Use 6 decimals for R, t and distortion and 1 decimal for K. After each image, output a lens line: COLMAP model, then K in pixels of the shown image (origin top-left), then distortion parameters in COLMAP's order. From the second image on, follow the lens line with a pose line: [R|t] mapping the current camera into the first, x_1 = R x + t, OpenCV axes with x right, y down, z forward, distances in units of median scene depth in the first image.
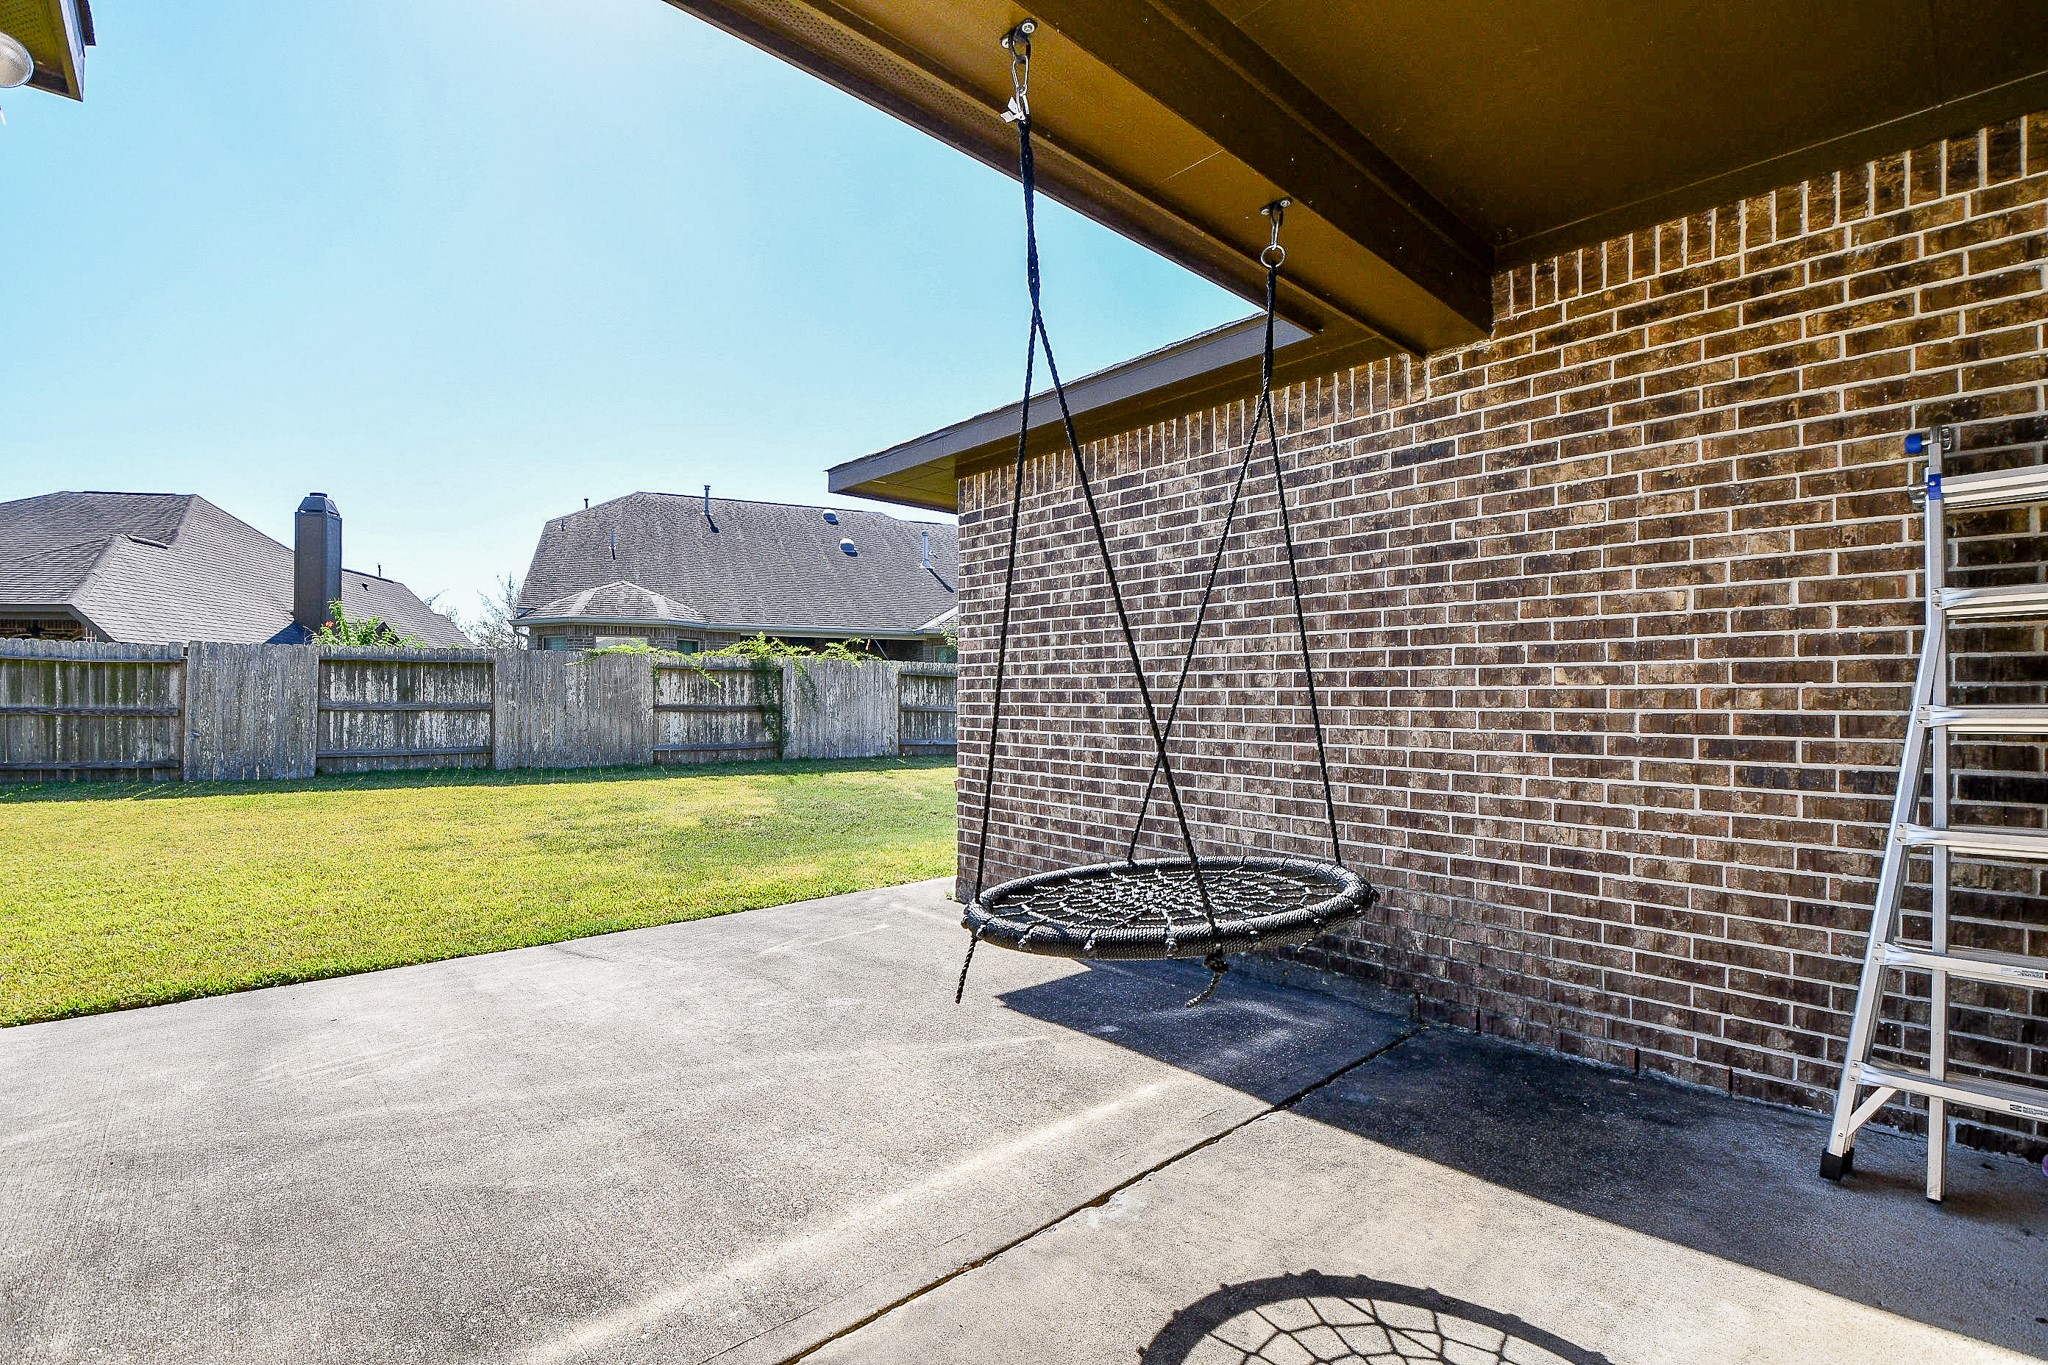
lens RADIAL K [[904.0, 0, 1024.0], [0, 904.0, 682.5], [0, 0, 1]] dist [0.003496, -0.017065]
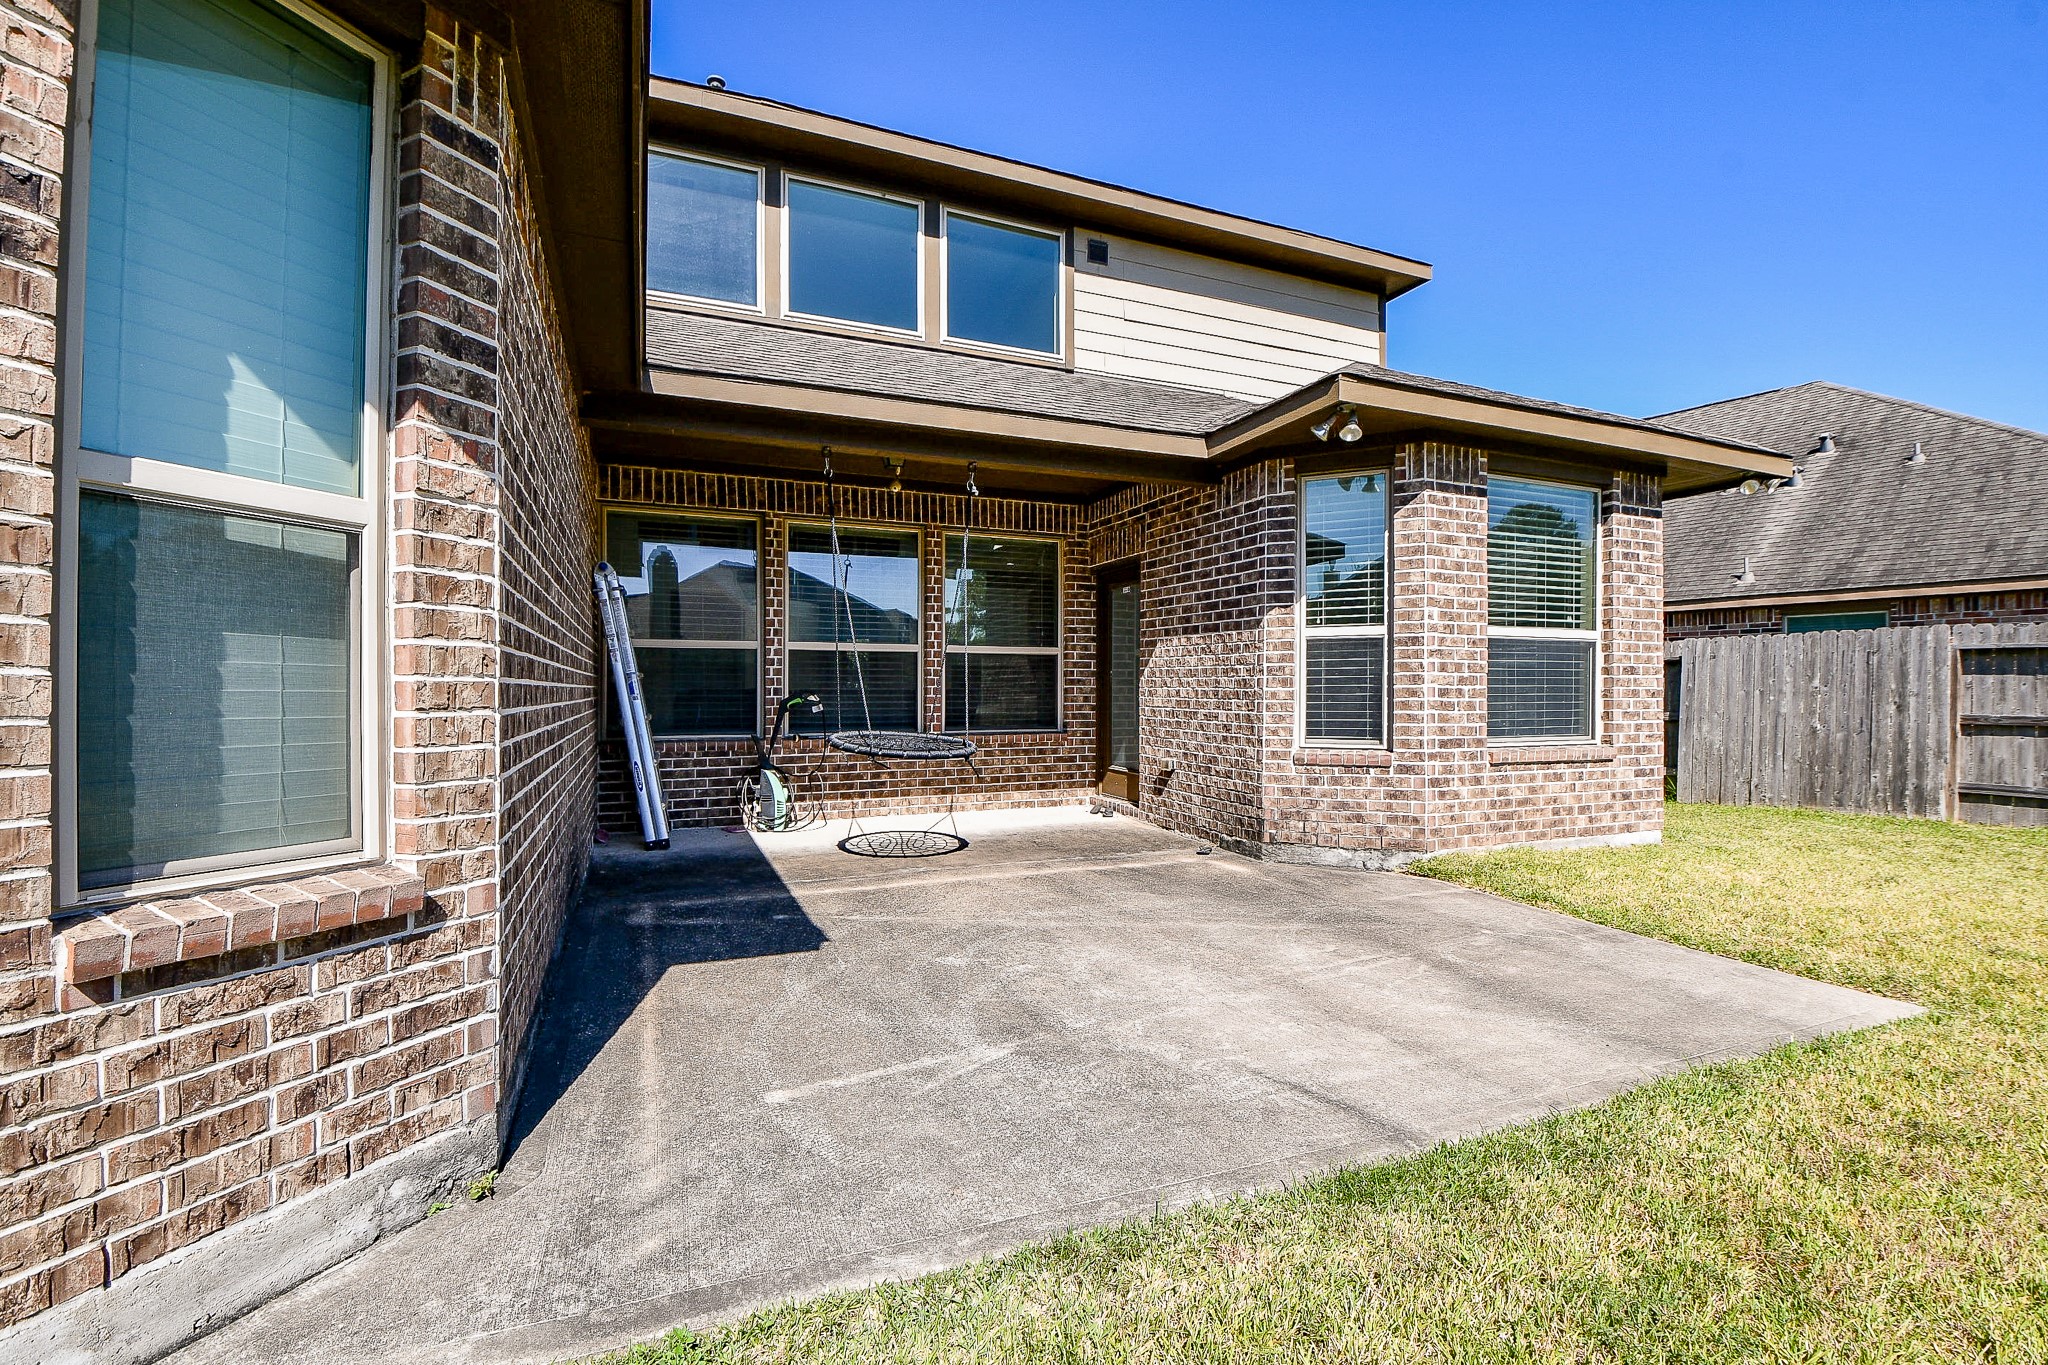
lens RADIAL K [[904.0, 0, 1024.0], [0, 904.0, 682.5], [0, 0, 1]] dist [0.003496, -0.017065]
pose [[-0.942482, -0.000099, 0.334258, -0.635645], [-0.008550, 0.999680, -0.023810, 0.068699], [-0.334149, -0.025299, -0.942181, 2.007767]]
